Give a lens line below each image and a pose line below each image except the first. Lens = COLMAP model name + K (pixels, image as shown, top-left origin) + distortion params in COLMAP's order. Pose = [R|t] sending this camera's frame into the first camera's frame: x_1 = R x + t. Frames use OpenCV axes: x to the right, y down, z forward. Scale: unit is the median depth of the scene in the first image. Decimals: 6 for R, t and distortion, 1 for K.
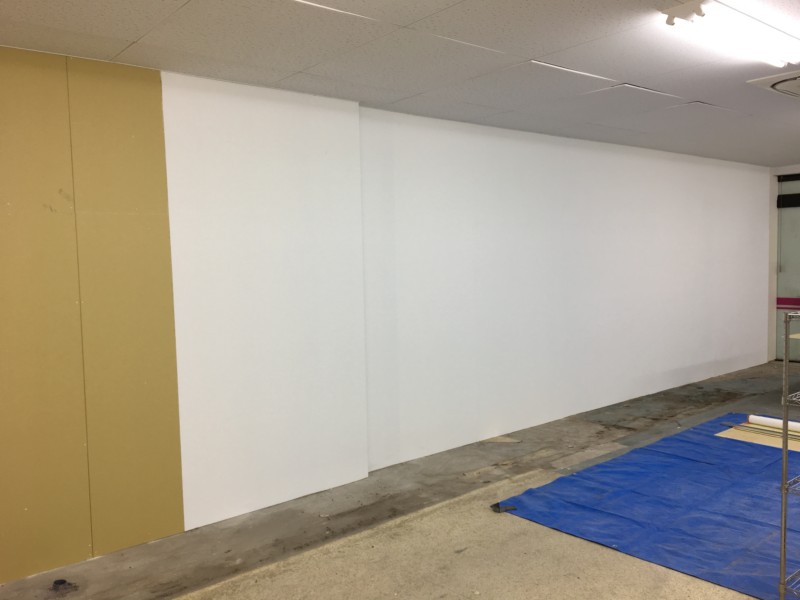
lens RADIAL K [[673.6, 0, 396.5], [0, 673.6, 301.0], [0, 0, 1]] dist [0.074841, -0.103021]
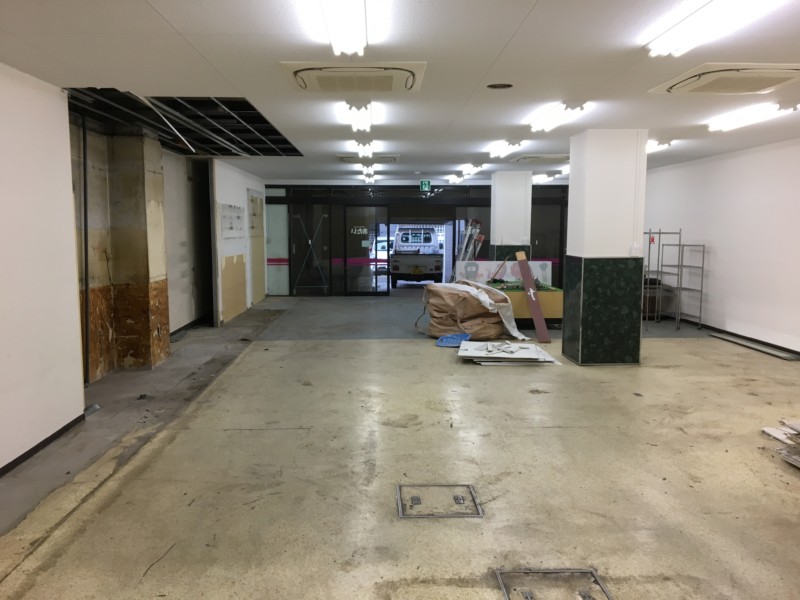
lens RADIAL K [[673.6, 0, 396.9], [0, 673.6, 314.6], [0, 0, 1]] dist [0.074841, -0.103021]
pose [[0.614714, -0.075943, 0.785086, -1.213043], [0.035657, 0.997012, 0.068524, 0.064386], [-0.787944, -0.014128, 0.615585, -0.576588]]
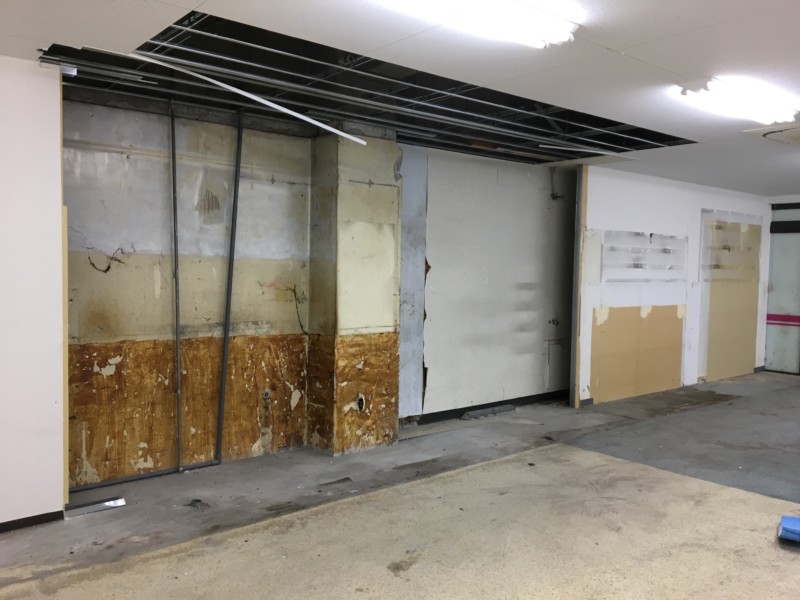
lens RADIAL K [[673.6, 0, 396.0], [0, 673.6, 300.4], [0, 0, 1]] dist [0.074841, -0.103021]
pose [[0.999134, 0.041550, 0.001989, -0.105243], [-0.041523, 0.999066, -0.011942, 0.025281], [-0.002483, 0.011850, 0.999927, -0.234197]]
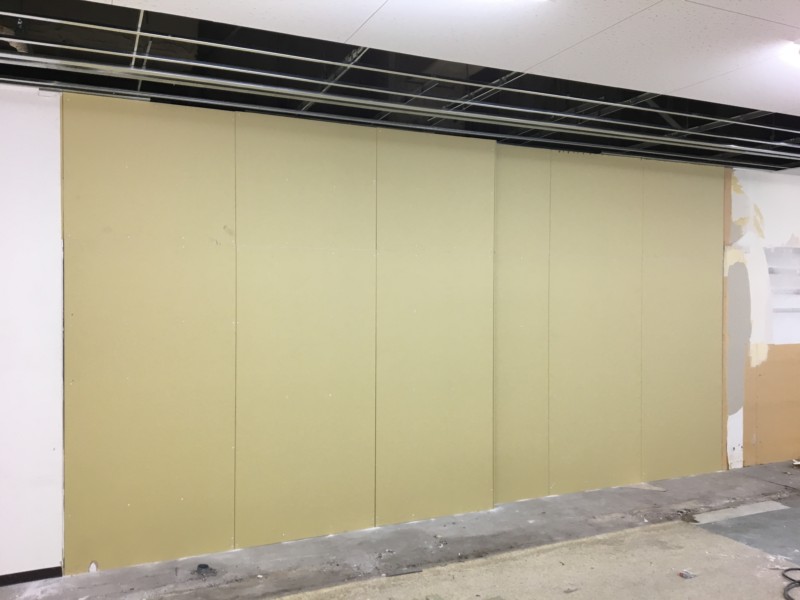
lens RADIAL K [[673.6, 0, 395.7], [0, 673.6, 299.7], [0, 0, 1]] dist [0.074841, -0.103021]
pose [[0.964692, 0.031725, -0.261464, 0.081515], [-0.044203, 0.998140, -0.041980, -0.000571], [0.259646, 0.052055, 0.964300, -0.032663]]
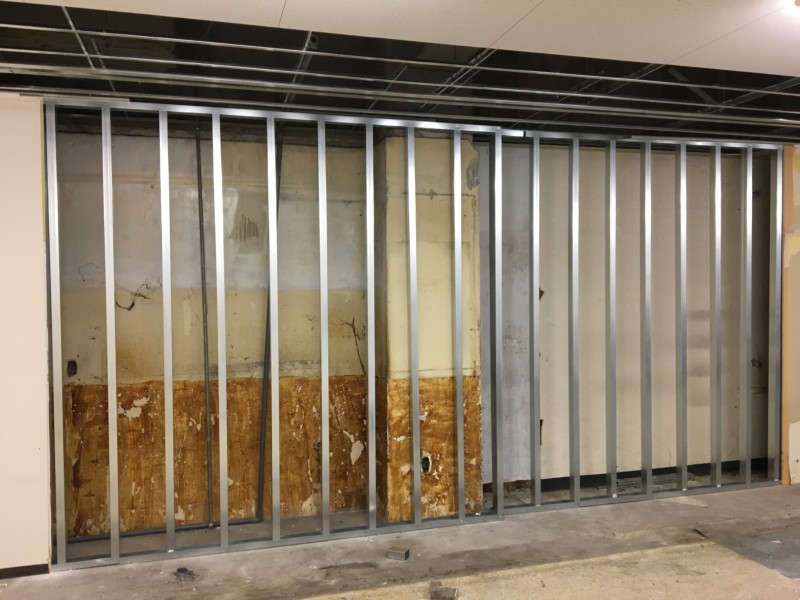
lens RADIAL K [[673.6, 0, 396.2], [0, 673.6, 298.9], [0, 0, 1]] dist [0.074841, -0.103021]
pose [[0.916384, 0.024546, -0.399547, 0.214681], [-0.040207, 0.998715, -0.030862, -0.012732], [0.398275, 0.044346, 0.916193, 0.068085]]
